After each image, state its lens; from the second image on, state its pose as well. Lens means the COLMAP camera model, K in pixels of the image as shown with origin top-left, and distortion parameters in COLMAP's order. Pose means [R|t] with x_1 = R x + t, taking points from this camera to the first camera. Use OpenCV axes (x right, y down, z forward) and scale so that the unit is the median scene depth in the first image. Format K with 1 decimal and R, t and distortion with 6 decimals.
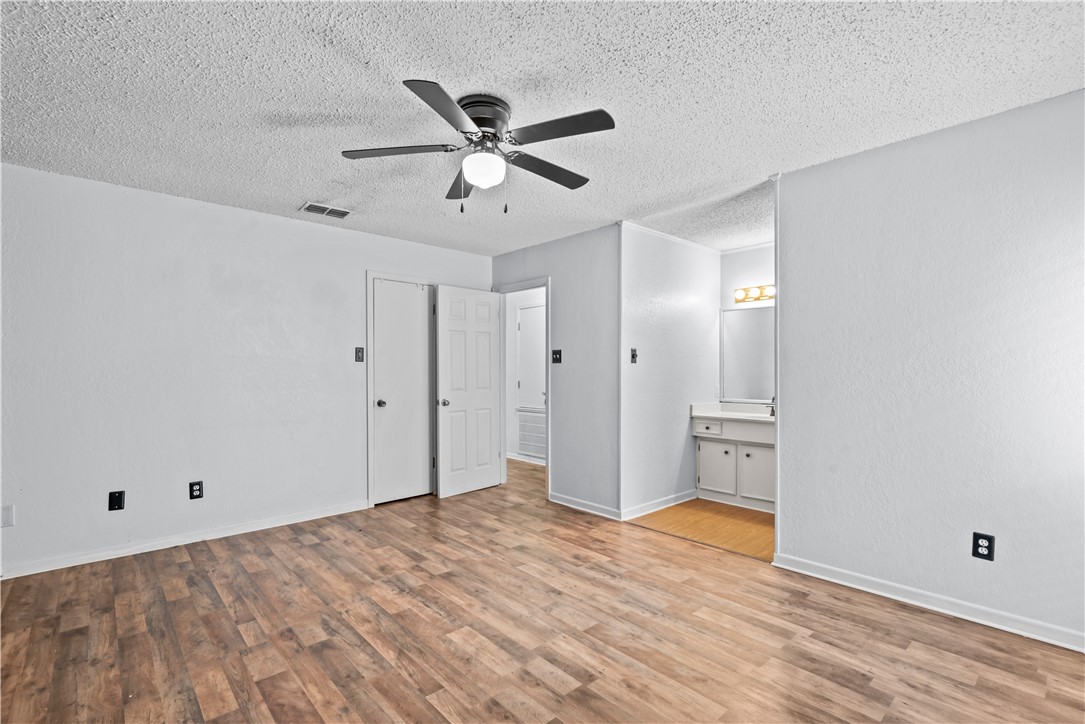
lens RADIAL K [[493.7, 0, 541.8], [0, 493.7, 367.4], [0, 0, 1]] dist [0.001255, 0.000220]
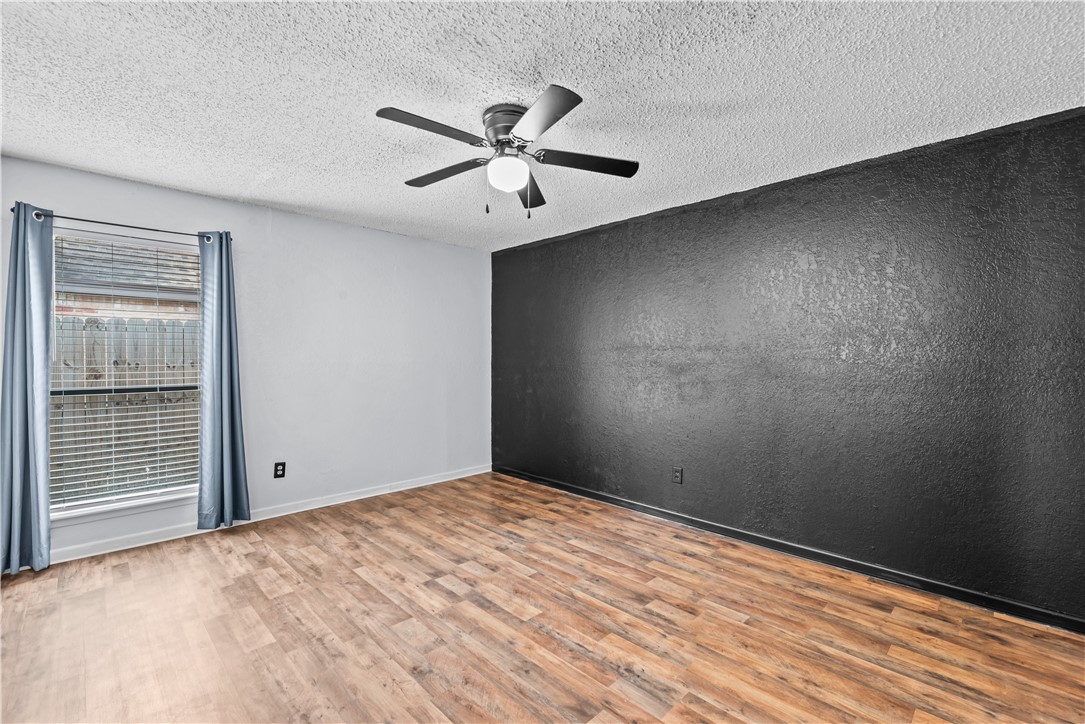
lens RADIAL K [[493.7, 0, 542.2], [0, 493.7, 361.9], [0, 0, 1]] dist [0.001255, 0.000220]
pose [[-0.999247, -0.001214, -0.038774, -0.148405], [-0.001111, 0.999996, -0.002694, -0.002275], [0.038777, -0.002649, -0.999244, 2.044226]]
